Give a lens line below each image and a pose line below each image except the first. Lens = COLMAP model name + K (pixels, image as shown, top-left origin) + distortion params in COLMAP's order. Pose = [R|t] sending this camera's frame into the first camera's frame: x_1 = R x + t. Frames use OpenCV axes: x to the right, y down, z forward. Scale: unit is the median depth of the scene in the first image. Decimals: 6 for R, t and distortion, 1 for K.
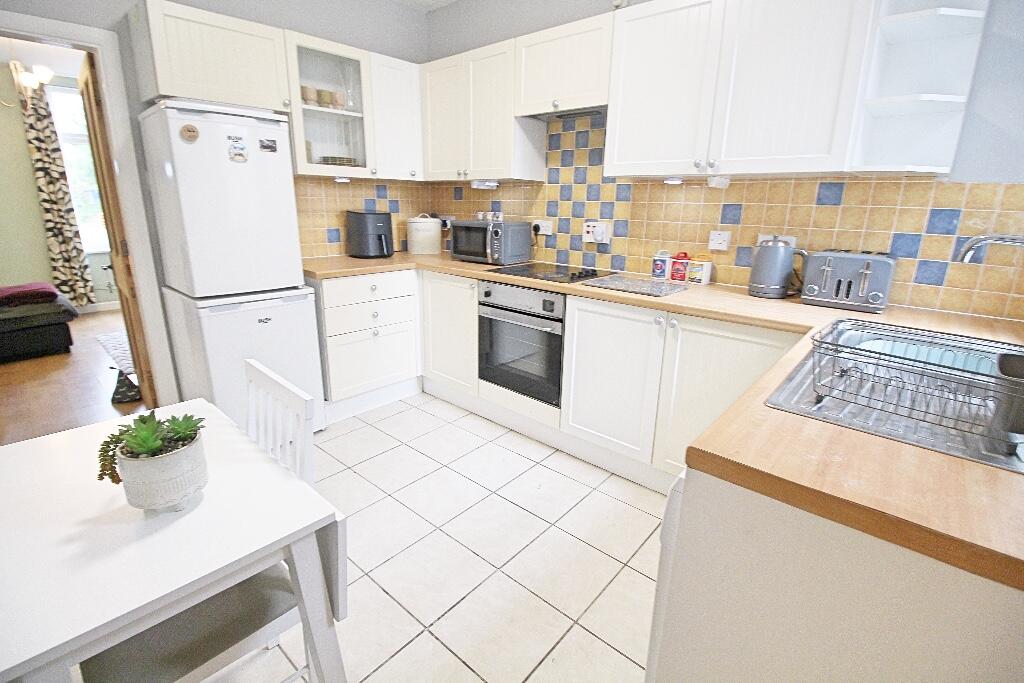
lens RADIAL K [[470.1, 0, 511.0], [0, 470.1, 338.6], [0, 0, 1]] dist [-0.004930, -0.000587]
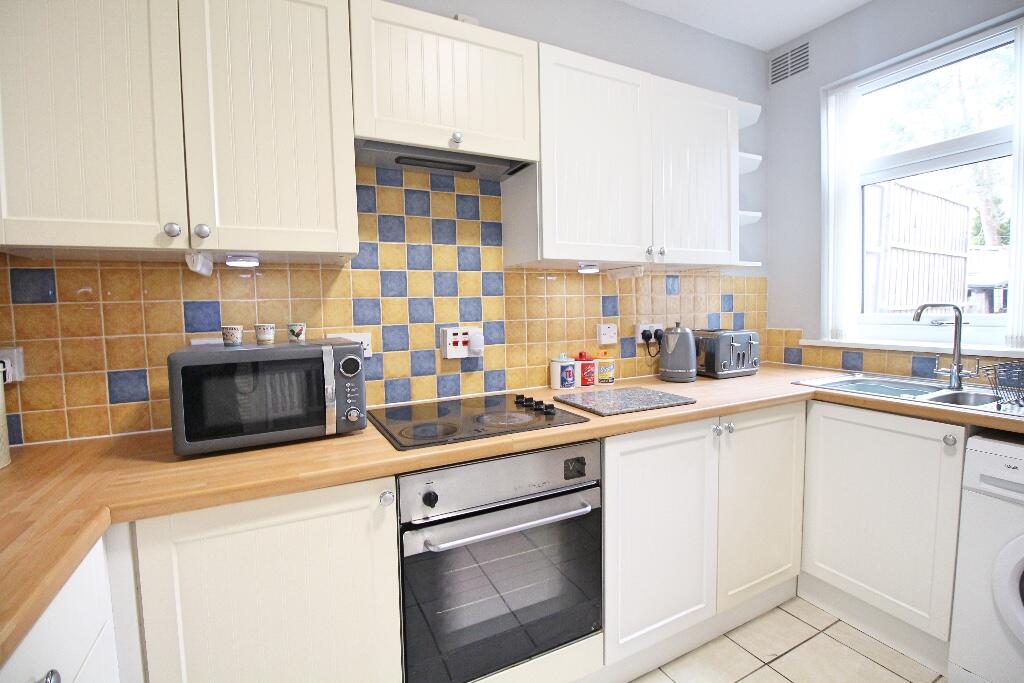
lens RADIAL K [[470.1, 0, 513.5], [0, 470.1, 338.5], [0, 0, 1]] dist [-0.004930, -0.000587]
pose [[0.359349, -0.089644, 0.928888, -0.409597], [0.285382, 0.958246, -0.017925, -0.203922], [-0.888496, 0.271529, 0.369927, 0.710312]]
